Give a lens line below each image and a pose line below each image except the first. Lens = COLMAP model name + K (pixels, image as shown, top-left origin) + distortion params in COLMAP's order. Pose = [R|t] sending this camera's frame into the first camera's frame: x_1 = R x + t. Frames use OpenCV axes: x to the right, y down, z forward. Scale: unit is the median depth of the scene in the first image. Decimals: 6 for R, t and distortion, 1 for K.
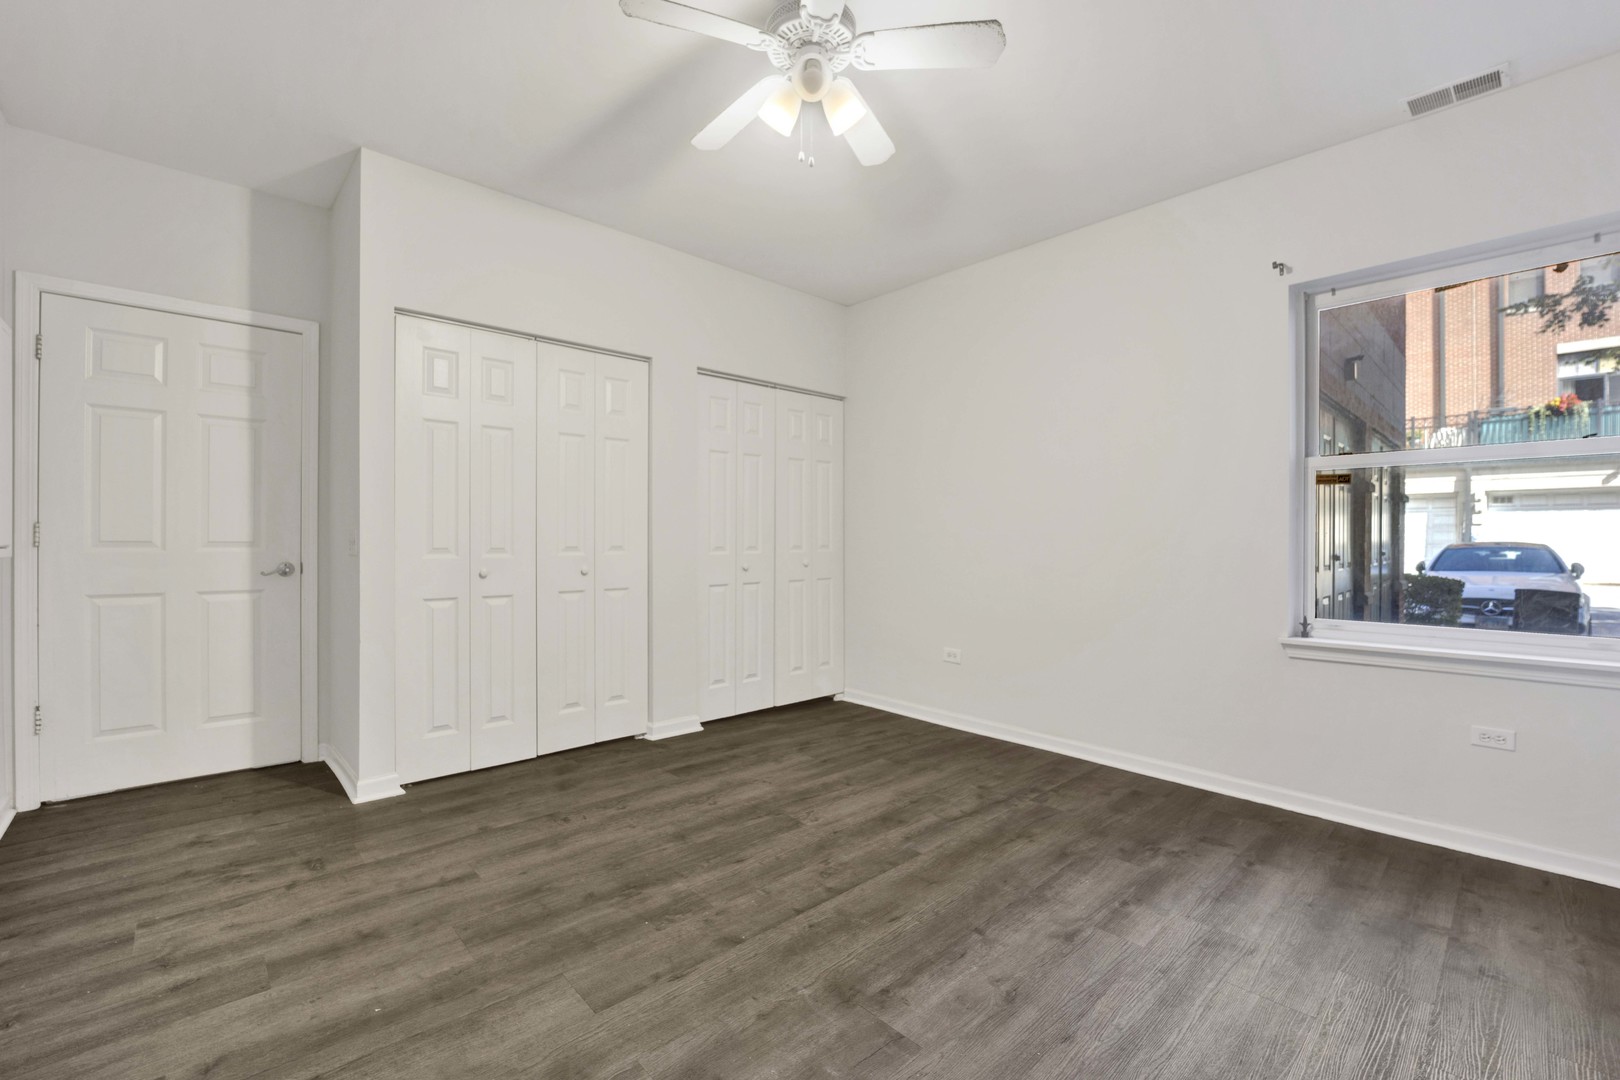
lens RADIAL K [[696.1, 0, 804.7], [0, 696.1, 531.9], [0, 0, 1]] dist [-0.024180, -0.000288]
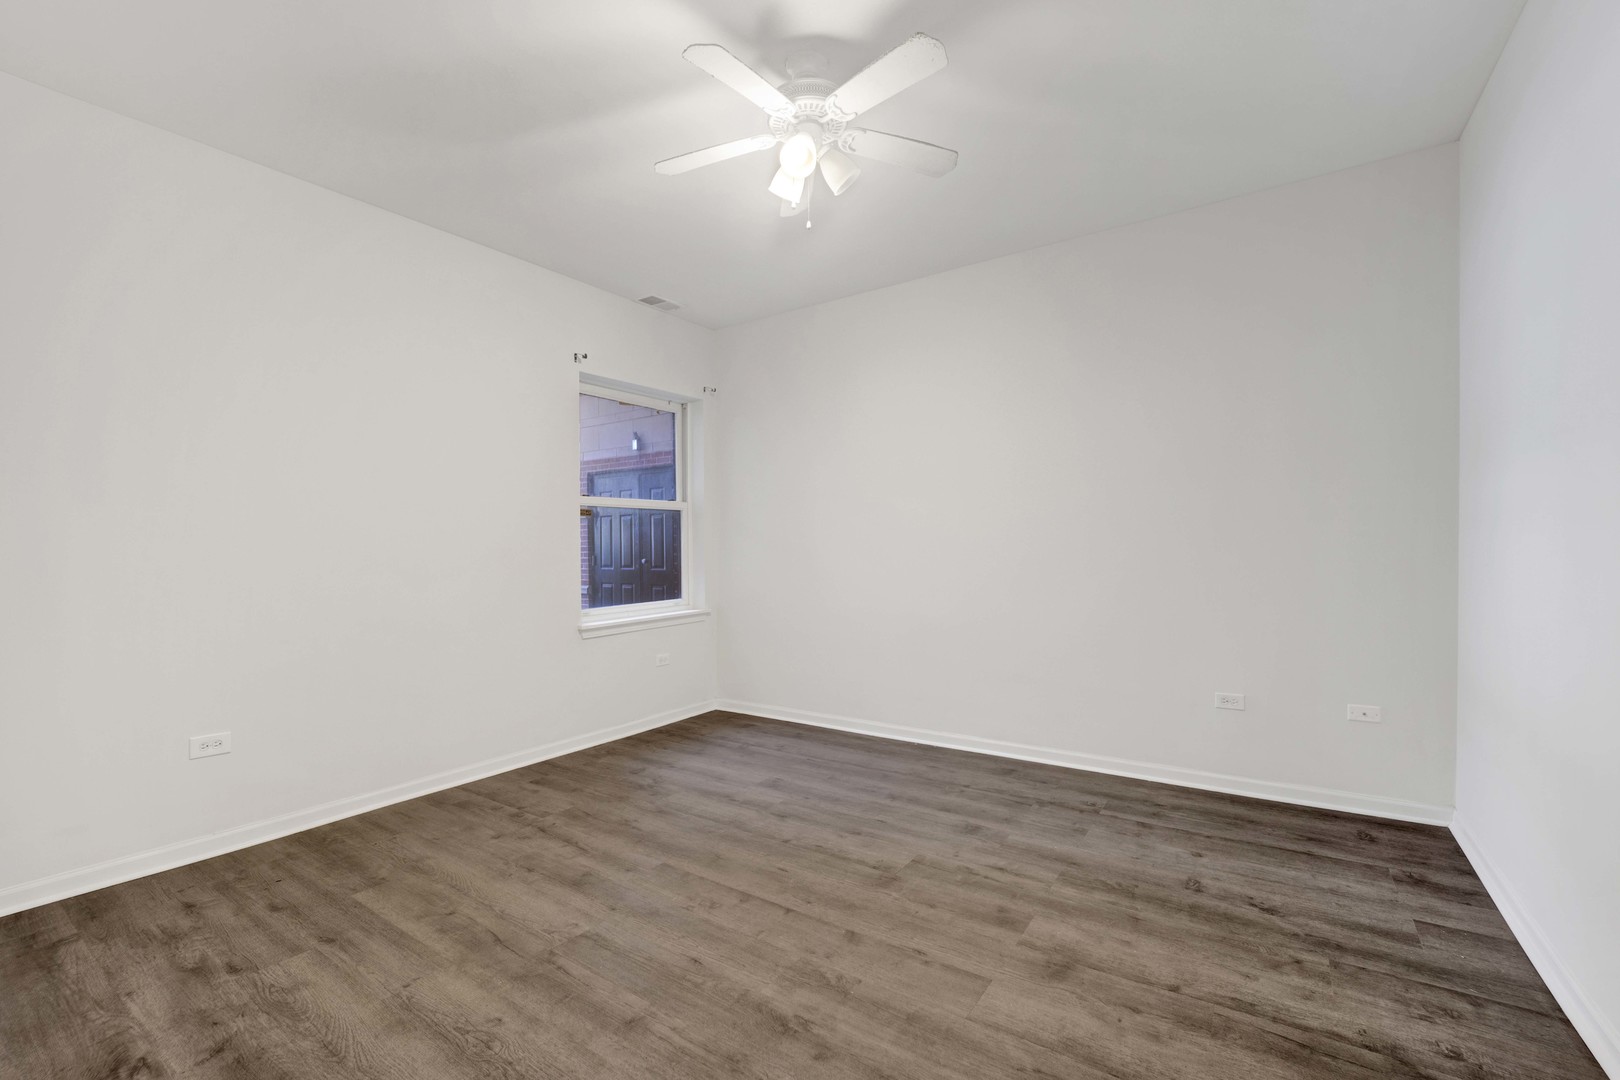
lens RADIAL K [[696.1, 0, 804.7], [0, 696.1, 531.9], [0, 0, 1]] dist [-0.024180, -0.000288]
pose [[-0.238013, 0.017197, 0.971110, -0.852823], [0.000397, 0.999845, -0.017609, -0.010121], [-0.971262, -0.003806, -0.237983, 0.997555]]
